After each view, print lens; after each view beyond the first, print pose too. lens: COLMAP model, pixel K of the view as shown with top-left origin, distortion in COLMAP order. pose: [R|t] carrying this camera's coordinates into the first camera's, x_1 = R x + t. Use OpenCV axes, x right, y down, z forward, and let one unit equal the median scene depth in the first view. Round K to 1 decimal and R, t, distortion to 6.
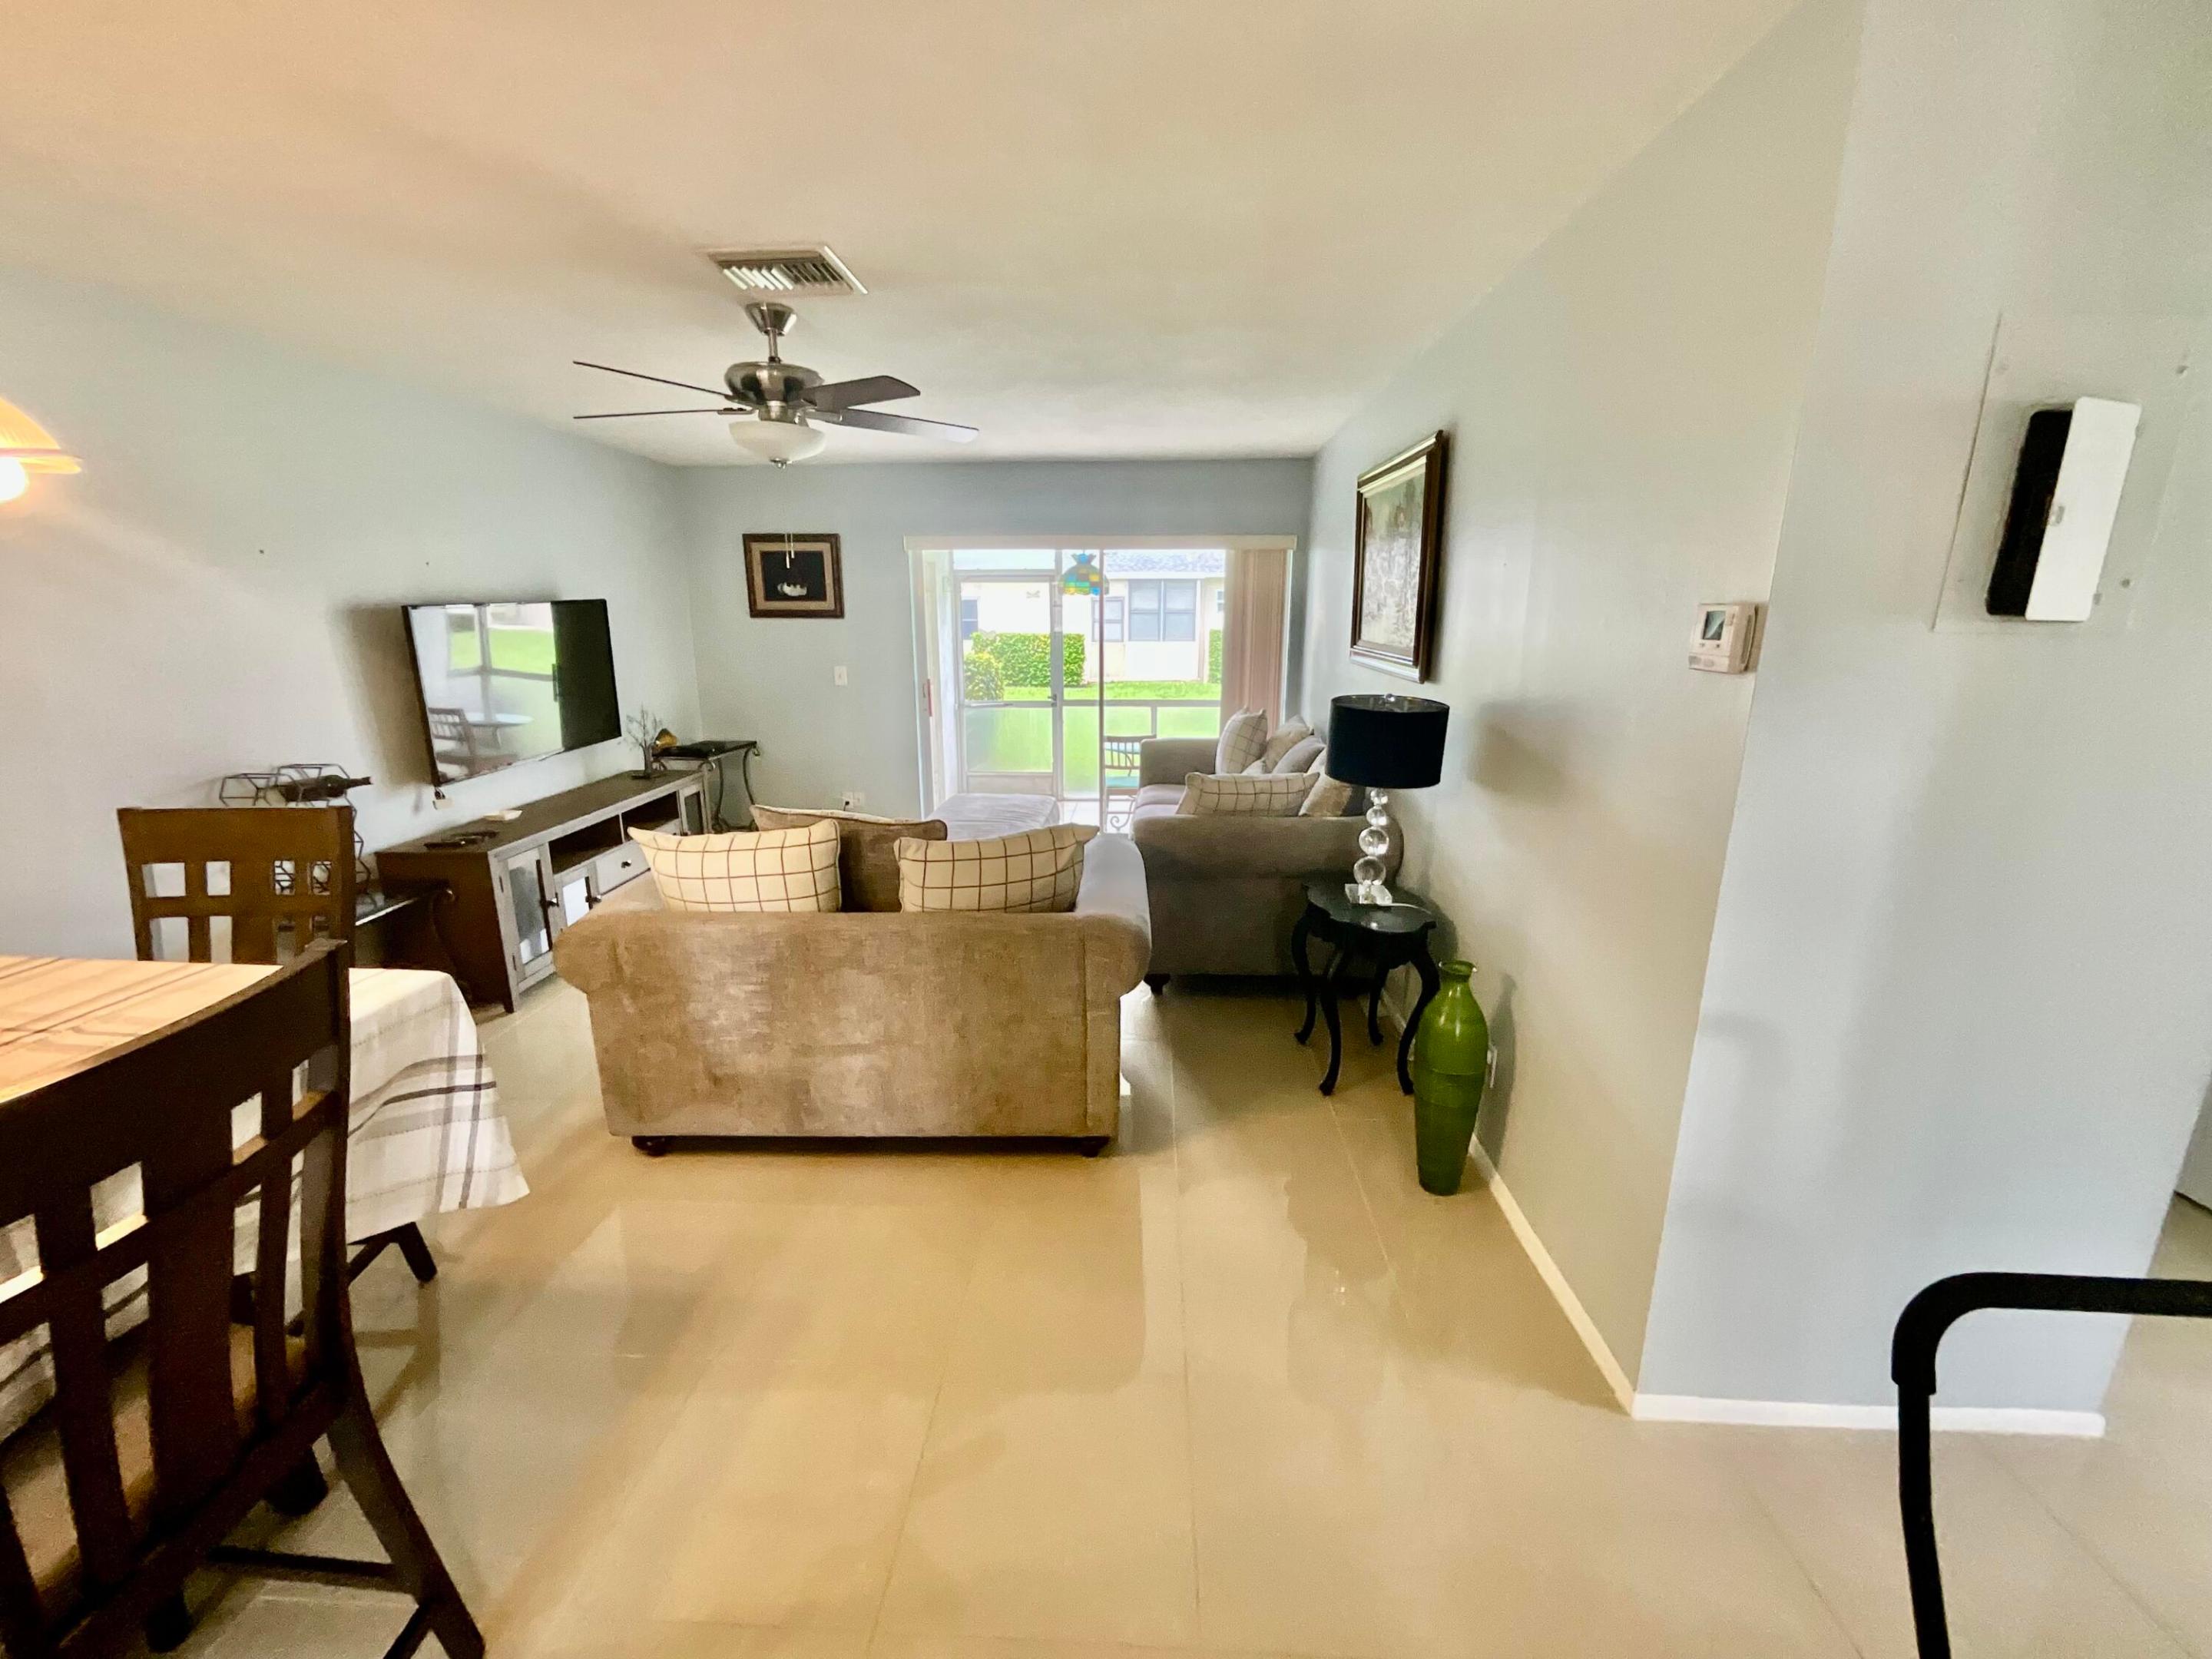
lens RADIAL K [[901.6, 0, 1104.2], [0, 901.6, 828.7], [0, 0, 1]] dist [-0.001786, 0.000745]
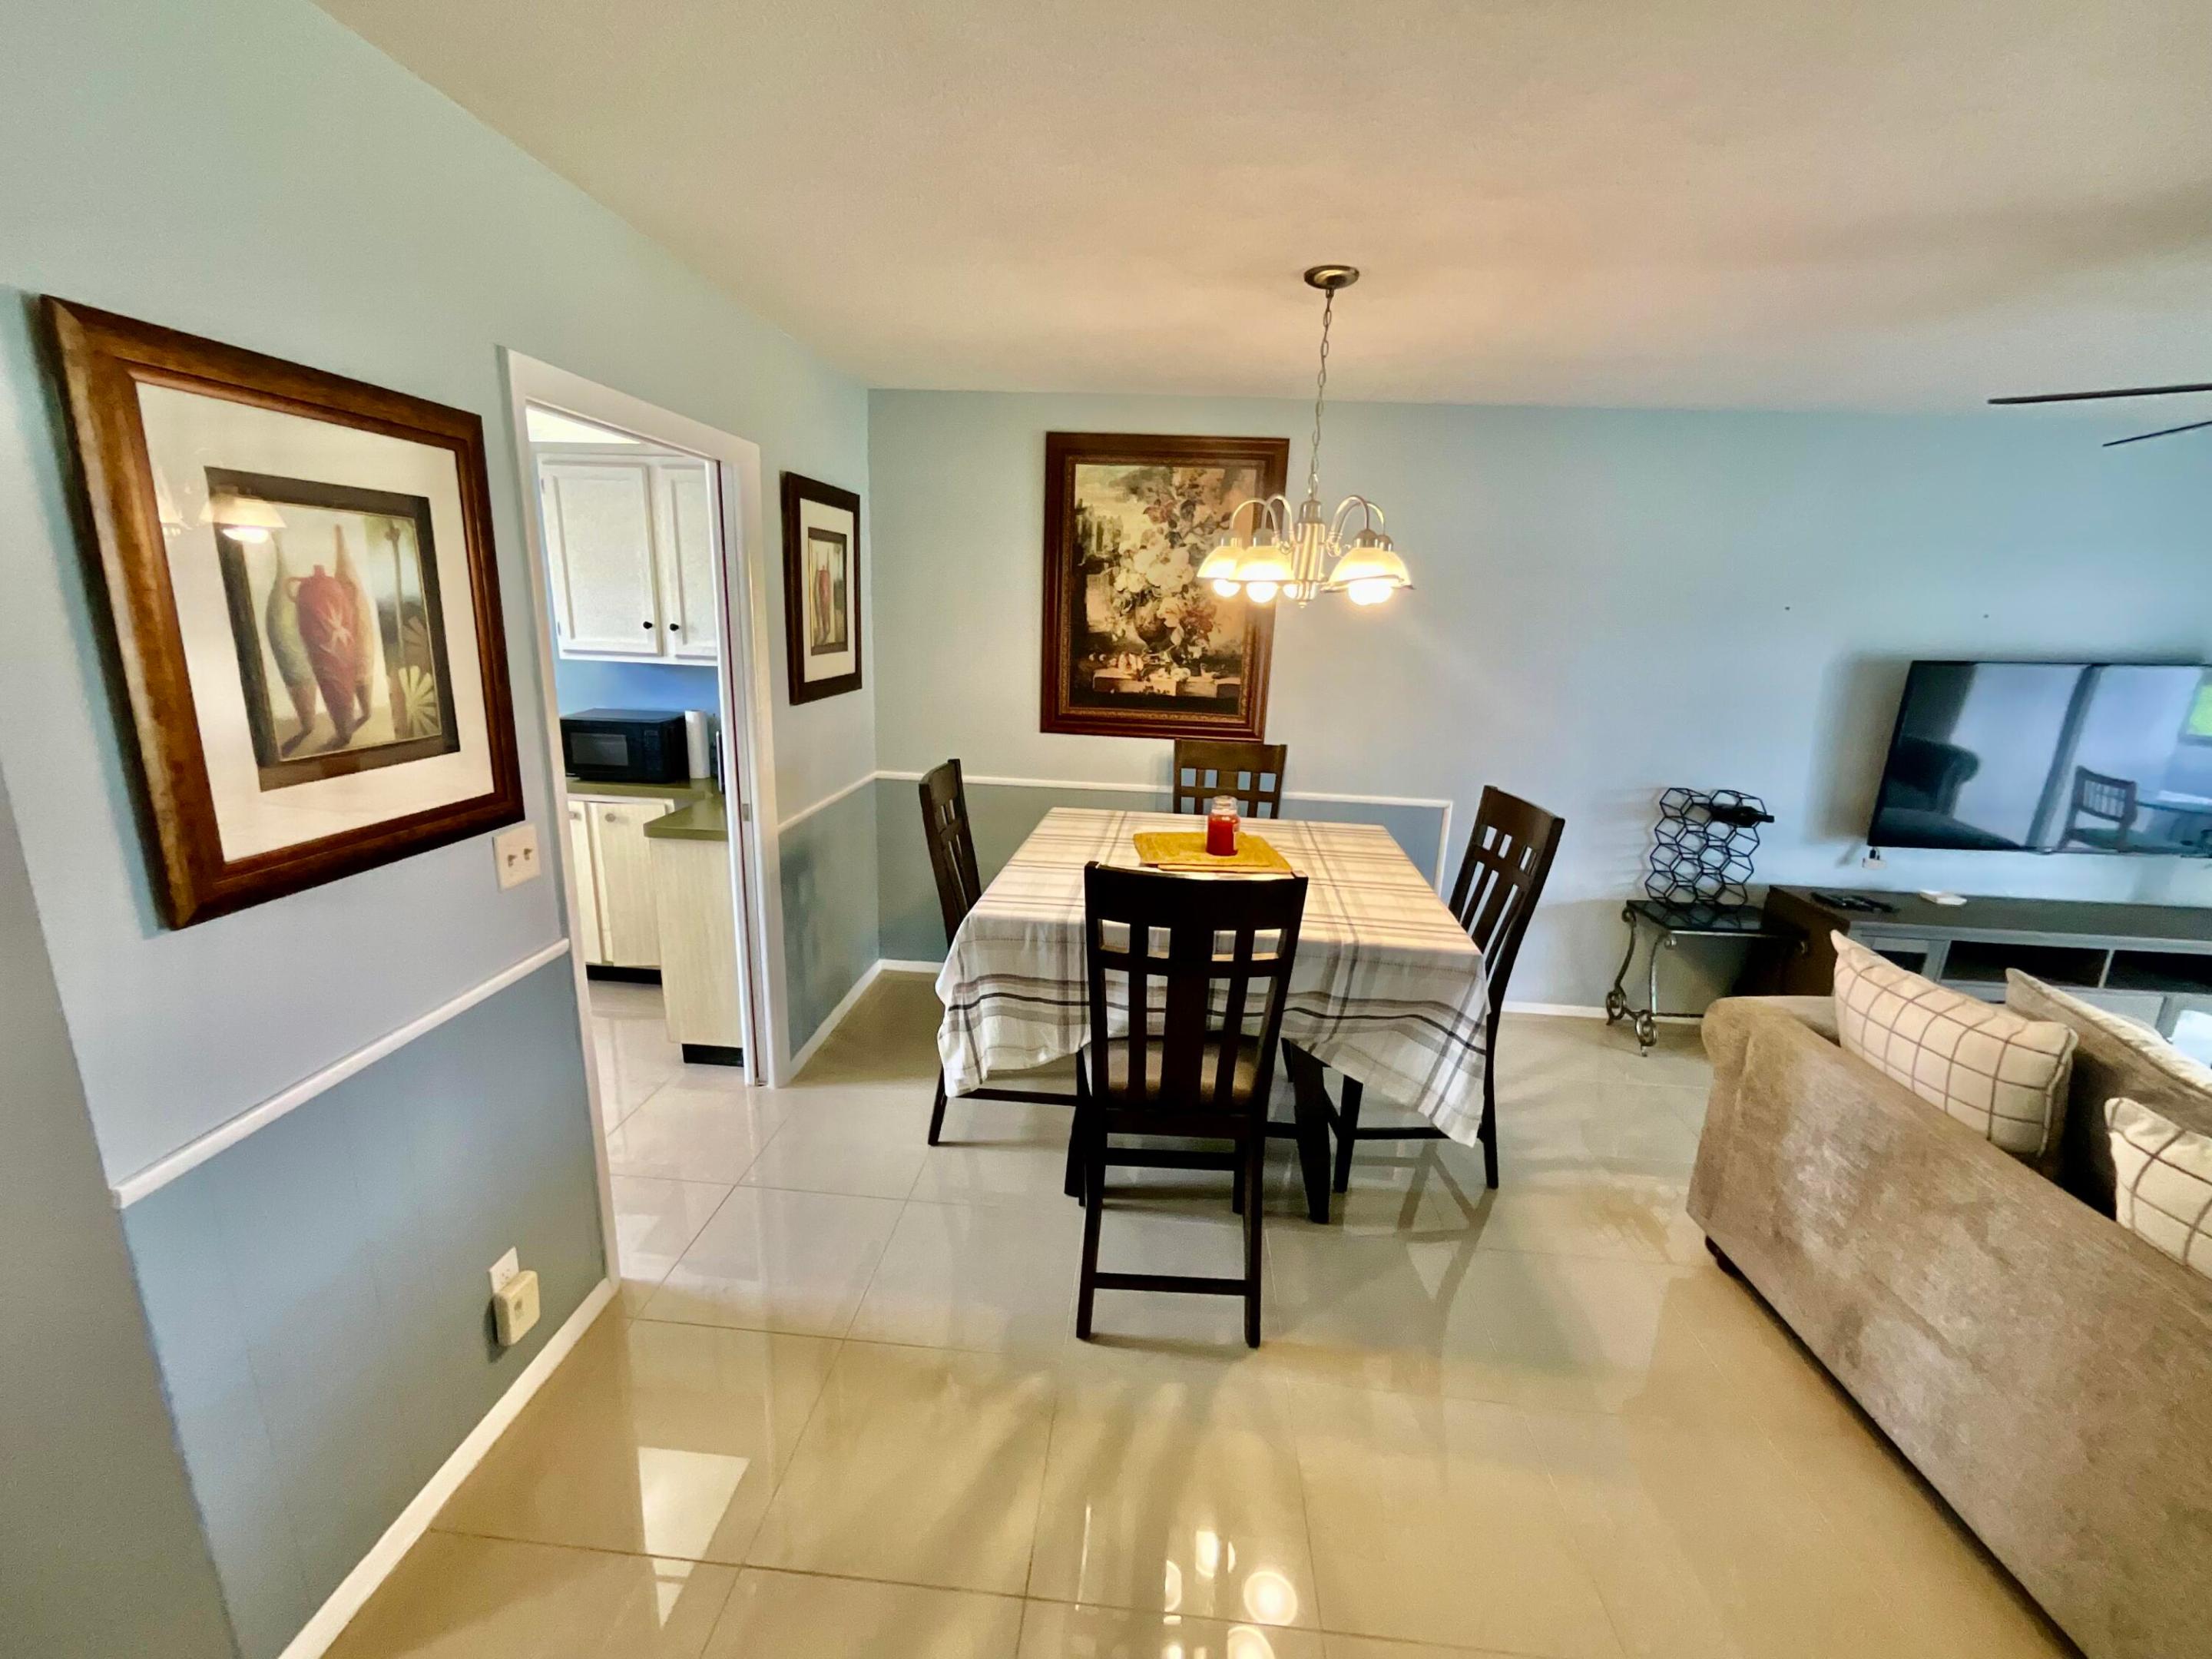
lens RADIAL K [[896.4, 0, 1107.4], [0, 896.4, 827.6], [0, 0, 1]] dist [0.003671, -0.003984]
pose [[-0.027481, 0.244769, -0.969192, 0.266160], [-0.273858, 0.930620, 0.242793, -0.094425], [0.961377, 0.272094, 0.041458, 0.214950]]
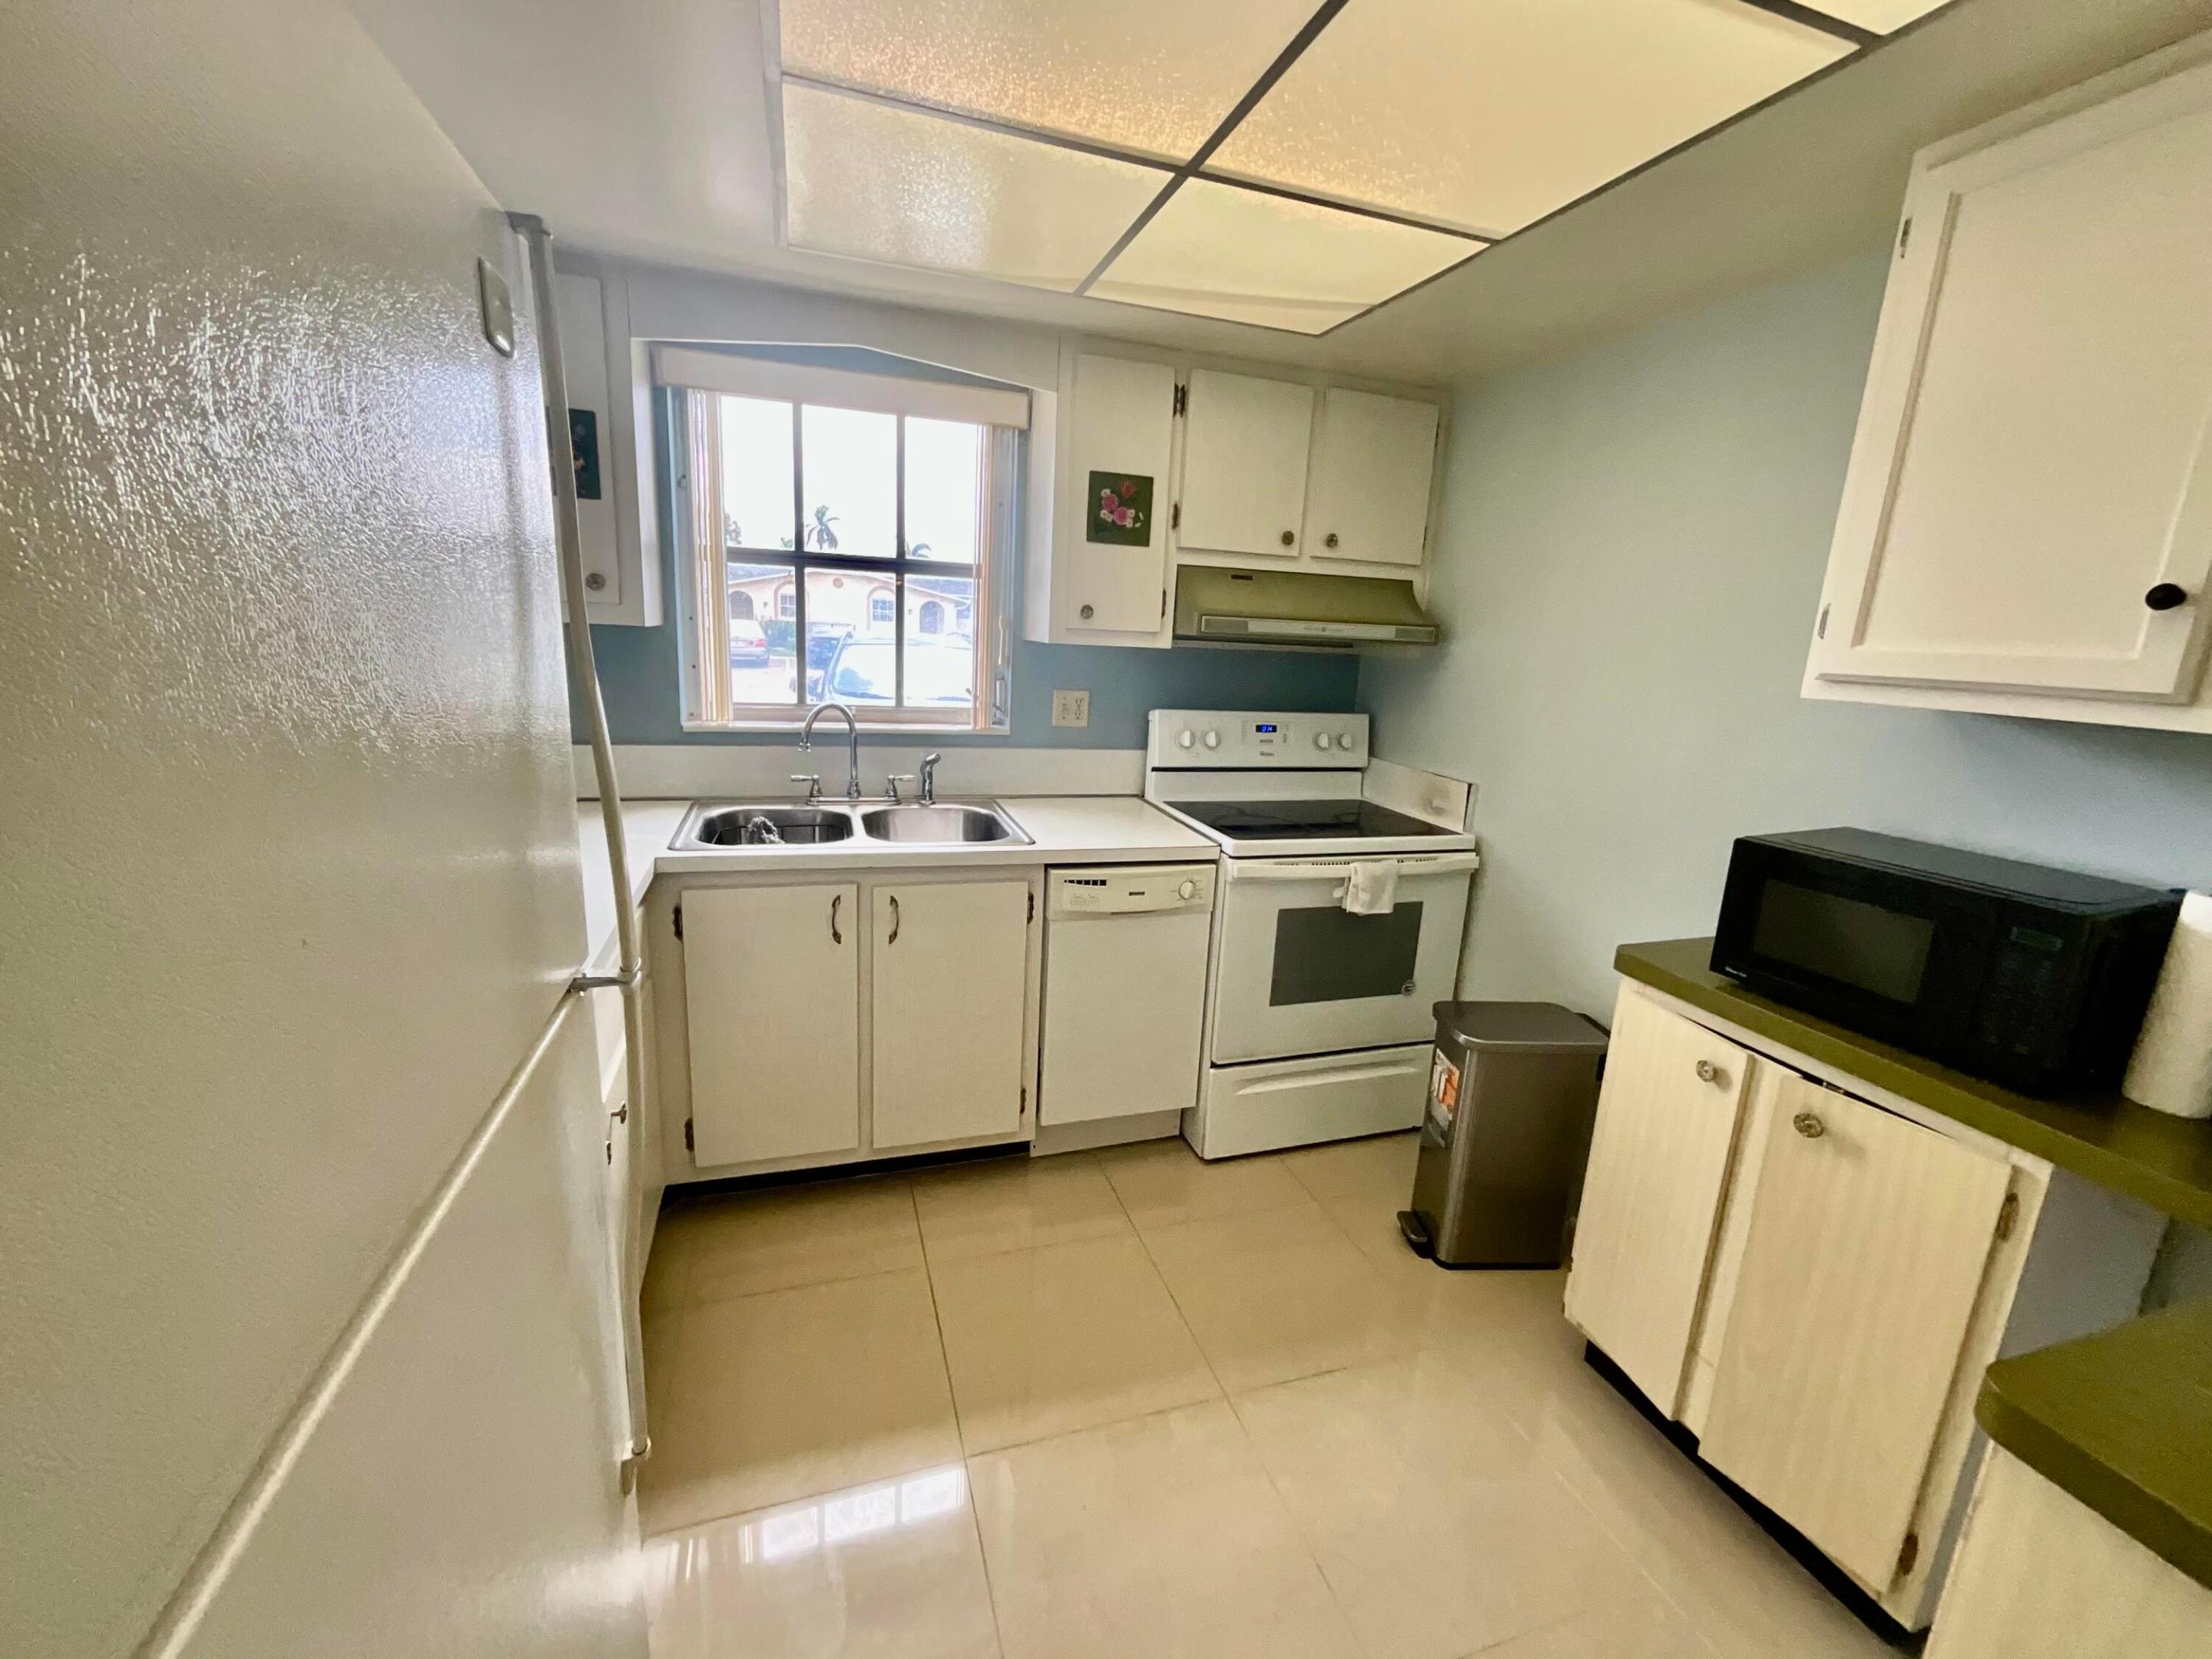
lens RADIAL K [[896.4, 0, 1107.4], [0, 896.4, 827.6], [0, 0, 1]] dist [0.003671, -0.003984]
pose [[-0.930790, 0.032872, -0.364074, -0.409379], [-0.133720, 0.896305, 0.422795, 0.096259], [0.340219, 0.442217, -0.829876, -0.197566]]
